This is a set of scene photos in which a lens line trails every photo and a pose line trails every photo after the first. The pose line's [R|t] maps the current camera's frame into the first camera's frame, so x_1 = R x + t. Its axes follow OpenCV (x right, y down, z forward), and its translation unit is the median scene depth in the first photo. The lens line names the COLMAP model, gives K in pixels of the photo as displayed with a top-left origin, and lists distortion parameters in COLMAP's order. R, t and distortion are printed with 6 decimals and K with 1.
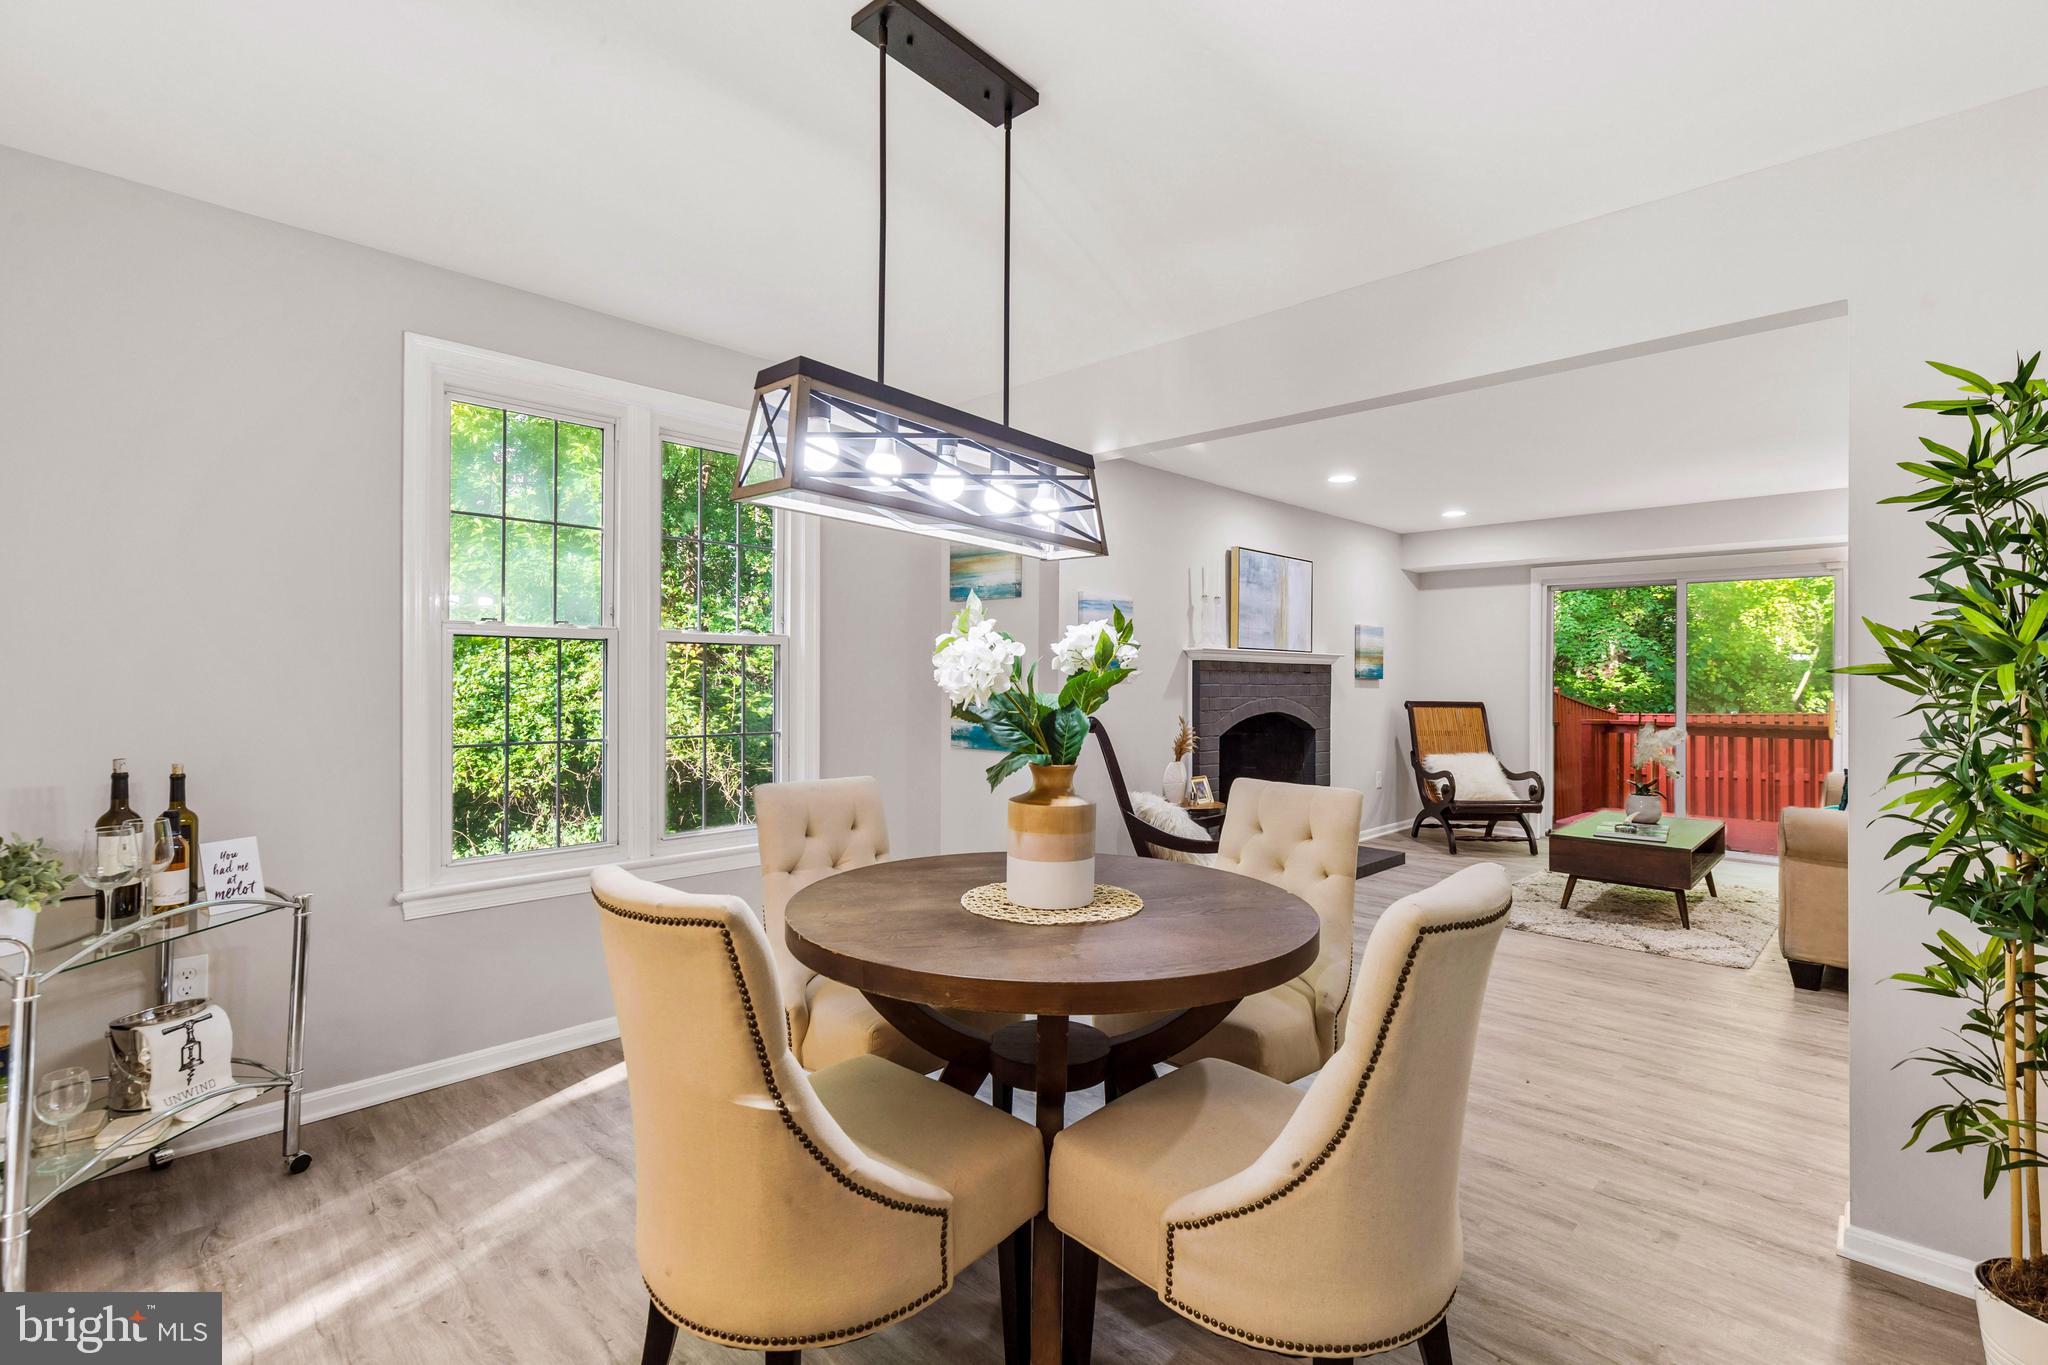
lens RADIAL K [[944.1, 0, 1024.0], [0, 944.1, 682.5], [0, 0, 1]] dist [0.000945, 0.000098]
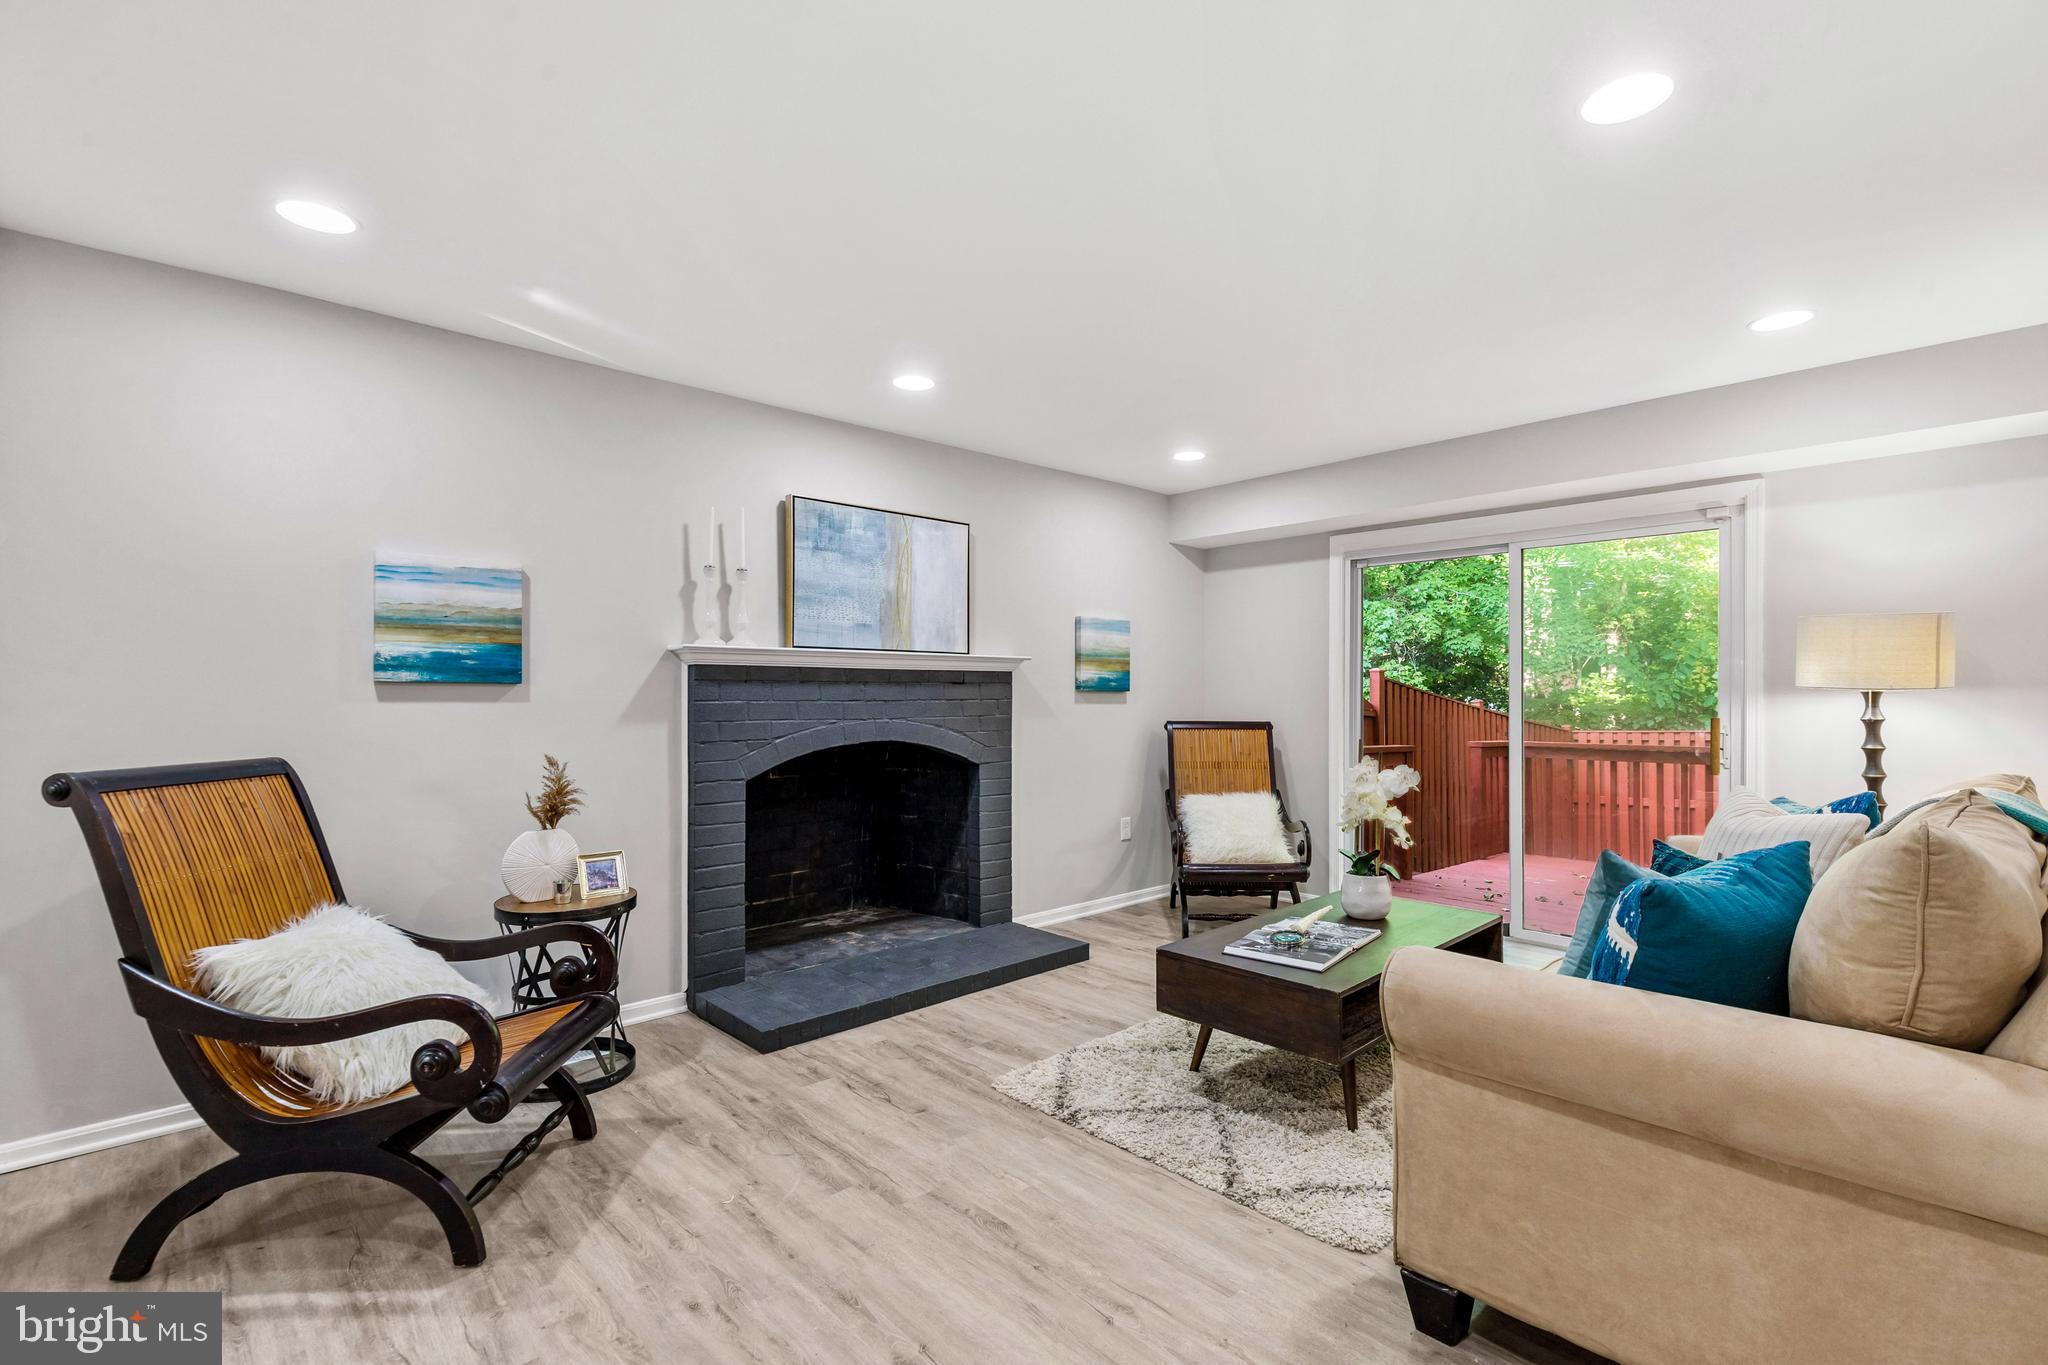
lens RADIAL K [[944.9, 0, 1024.0], [0, 944.9, 682.5], [0, 0, 1]] dist [-0.044614, -0.000118]
pose [[0.999150, -0.010023, -0.039986, 0.376545], [0.009296, 0.999789, -0.018324, 0.002450], [0.040161, 0.017937, 0.999032, 0.307493]]
